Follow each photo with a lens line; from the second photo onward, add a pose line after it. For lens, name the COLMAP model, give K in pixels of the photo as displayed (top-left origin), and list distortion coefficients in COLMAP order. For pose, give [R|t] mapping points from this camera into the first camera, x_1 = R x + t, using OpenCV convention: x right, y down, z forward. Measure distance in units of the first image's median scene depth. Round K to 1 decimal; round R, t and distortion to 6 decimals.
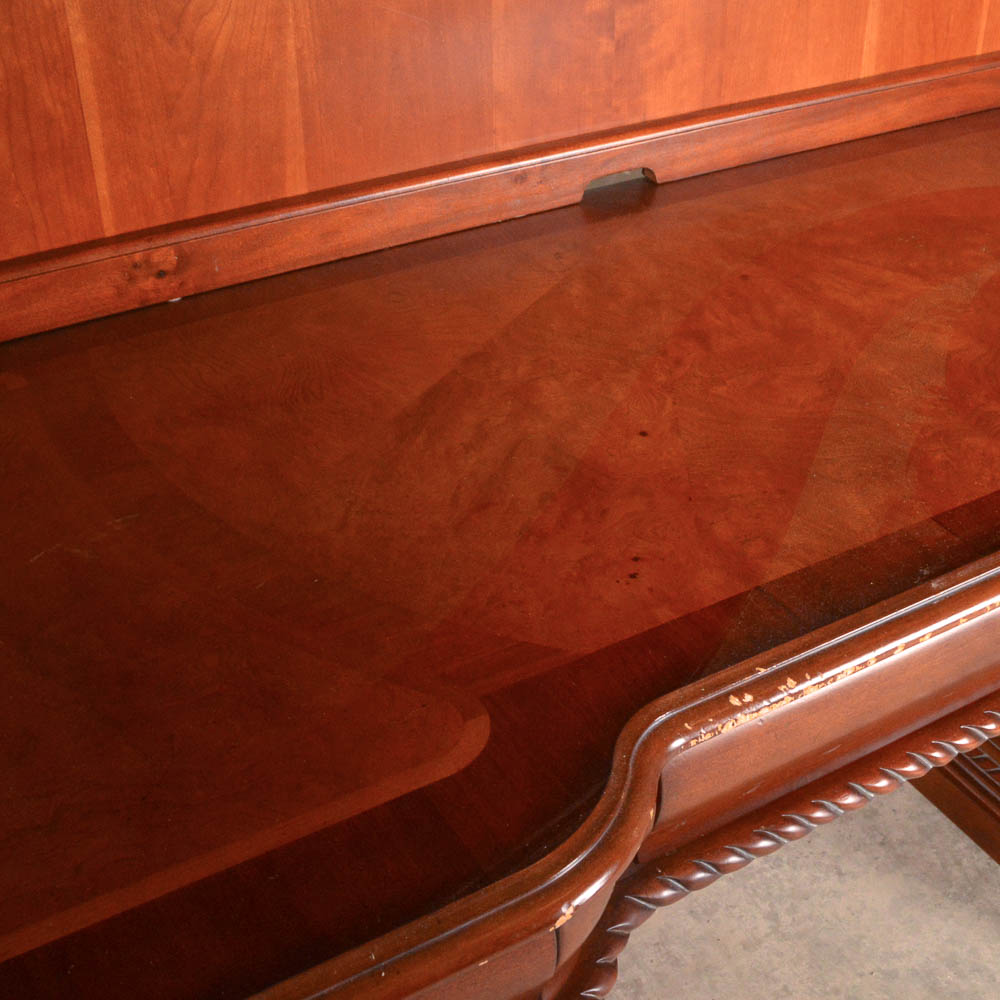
lens RADIAL K [[1484.0, 0, 614.0], [0, 1484.0, 502.7], [0, 0, 1]] dist [-0.039161, -0.149623]
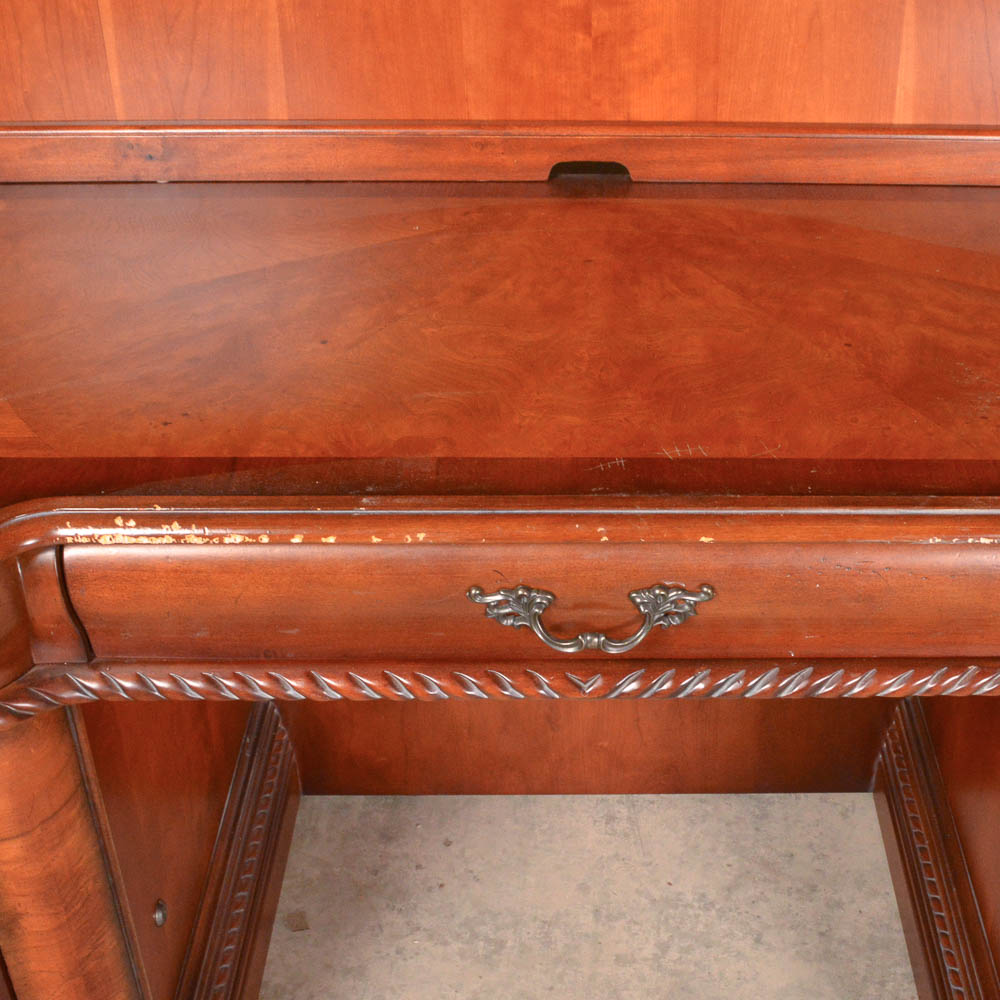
lens RADIAL K [[1539.5, 0, 633.6], [0, 1539.5, 500.8], [0, 0, 1]] dist [-0.071897, -0.036364]
pose [[0.849392, 0.265666, -0.456021, 0.704704], [-0.294611, 0.955584, 0.007951, -0.008442], [0.437879, 0.127595, 0.889934, 0.070632]]
